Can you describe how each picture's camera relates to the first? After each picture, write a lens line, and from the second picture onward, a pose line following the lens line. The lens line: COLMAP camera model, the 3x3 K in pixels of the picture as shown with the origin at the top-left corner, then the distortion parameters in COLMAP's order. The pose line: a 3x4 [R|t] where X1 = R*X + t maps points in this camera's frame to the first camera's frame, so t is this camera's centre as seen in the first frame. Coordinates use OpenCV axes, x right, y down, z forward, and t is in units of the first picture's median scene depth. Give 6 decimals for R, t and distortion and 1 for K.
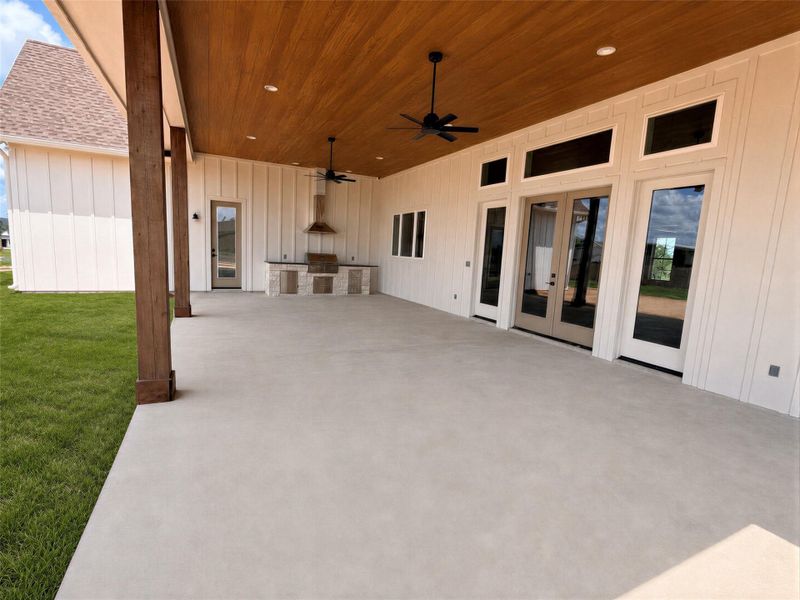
lens RADIAL K [[389.3, 0, 401.0], [0, 389.3, 298.8], [0, 0, 1]] dist [0.002769, 0.000736]
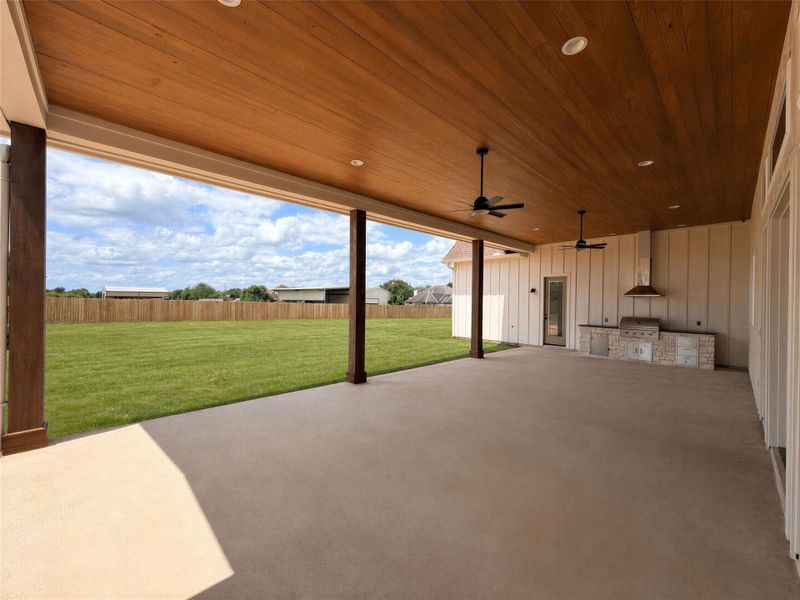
lens RADIAL K [[318.0, 0, 400.7], [0, 318.0, 303.1], [0, 0, 1]] dist [-0.000142, -0.000014]
pose [[0.301802, -0.041482, -0.952468, 0.385364], [-0.113447, 0.990392, -0.079081, -0.024544], [0.946597, 0.131922, 0.294197, 0.224484]]
